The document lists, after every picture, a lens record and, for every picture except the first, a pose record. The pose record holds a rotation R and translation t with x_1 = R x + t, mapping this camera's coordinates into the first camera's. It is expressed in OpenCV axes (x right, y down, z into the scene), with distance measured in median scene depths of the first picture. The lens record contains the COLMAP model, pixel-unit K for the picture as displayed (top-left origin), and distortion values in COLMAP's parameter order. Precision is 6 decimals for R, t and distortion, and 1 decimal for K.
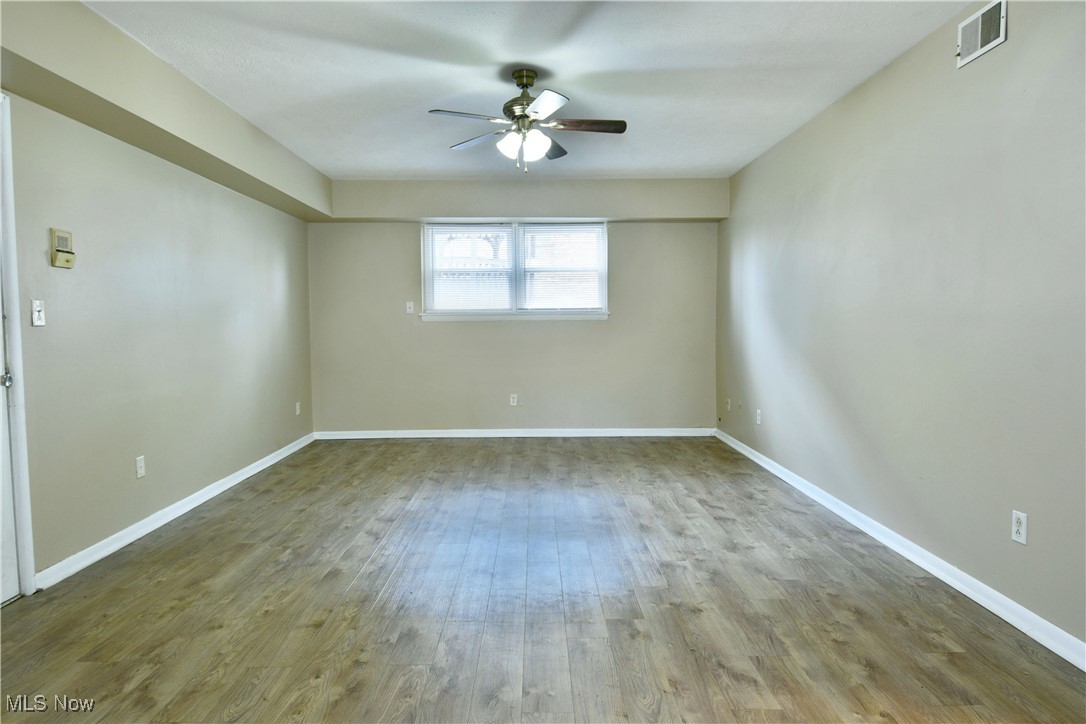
lens RADIAL K [[660.8, 0, 520.2], [0, 660.8, 366.9], [0, 0, 1]] dist [-0.013122, 0.000049]
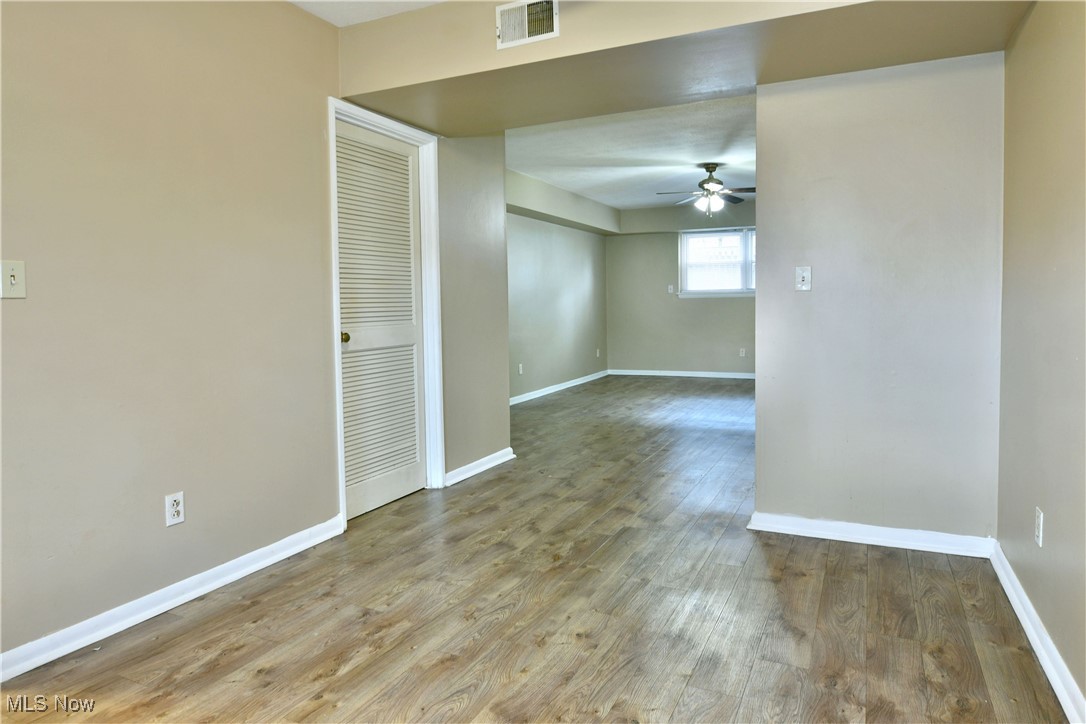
lens RADIAL K [[659.0, 0, 544.7], [0, 659.0, 332.9], [0, 0, 1]] dist [-0.004450, -0.000431]
pose [[0.910446, 0.015344, -0.413343, 0.350276], [-0.022686, 0.999660, -0.012861, 0.064073], [0.413005, 0.021086, 0.910485, -0.870677]]
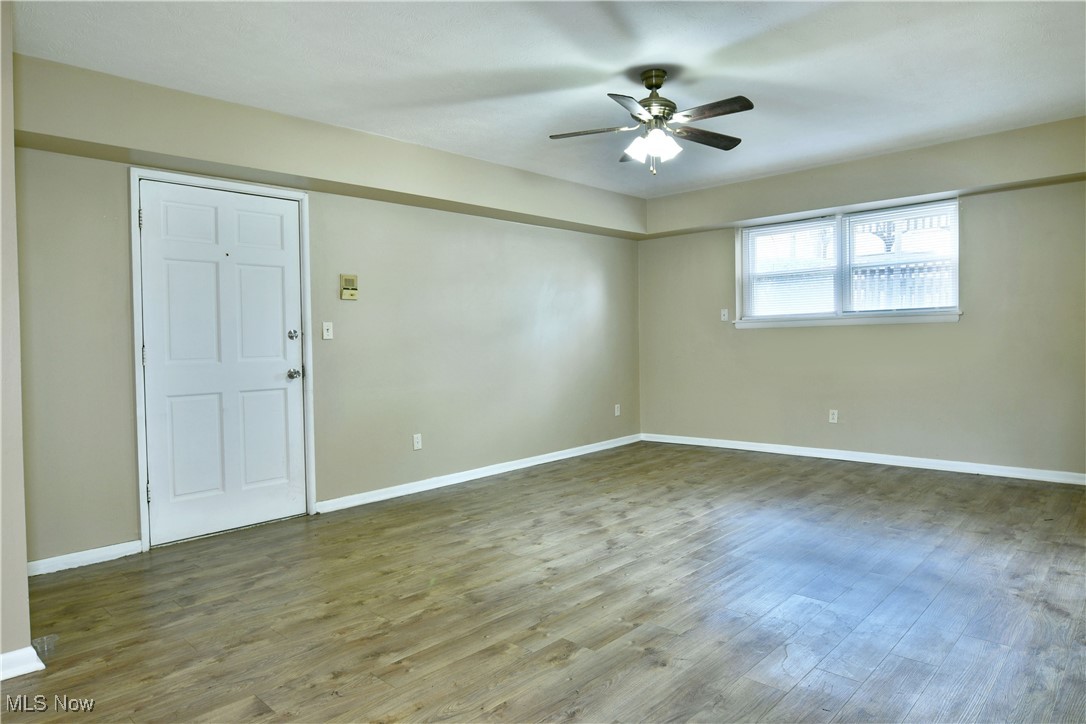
lens RADIAL K [[647.9, 0, 536.0], [0, 647.9, 357.1], [0, 0, 1]] dist [-0.007542, -0.001177]
pose [[0.726838, 0.006519, -0.686778, 0.528092], [-0.025708, 0.999512, -0.017720, -0.005495], [0.686328, 0.030535, 0.726651, 0.196961]]
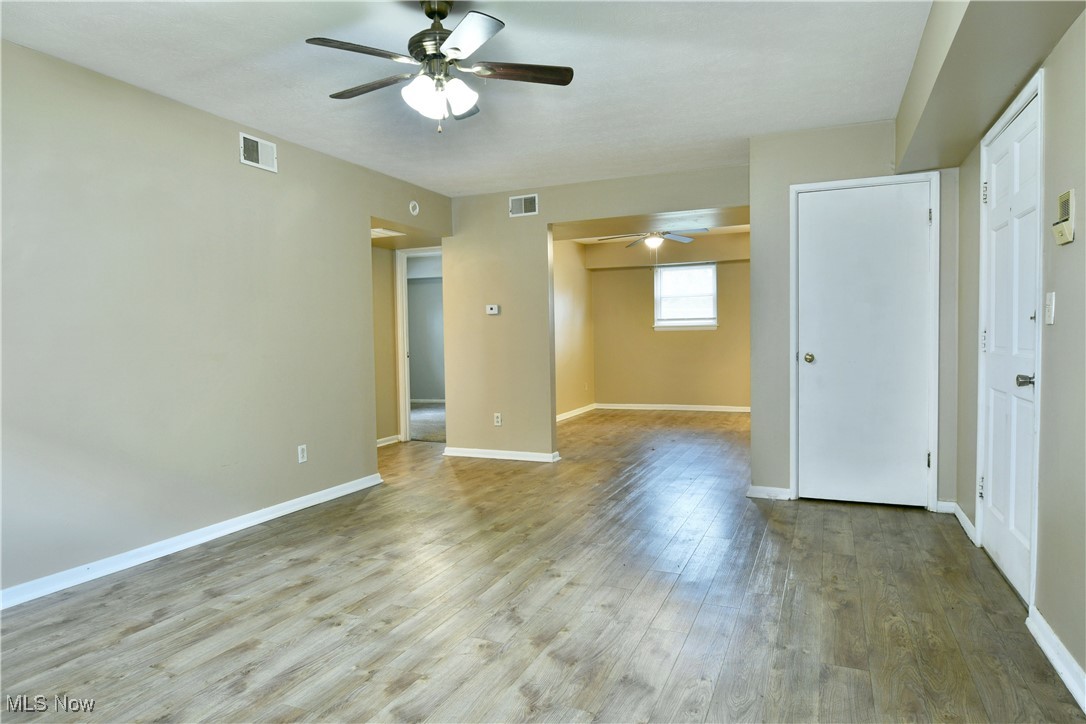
lens RADIAL K [[647.9, 0, 536.0], [0, 647.9, 357.1], [0, 0, 1]] dist [-0.007542, -0.001177]
pose [[-0.920675, 0.008755, 0.390232, -0.369394], [0.048055, 0.994685, 0.091060, -0.106521], [-0.387361, 0.102590, -0.916202, 1.626314]]
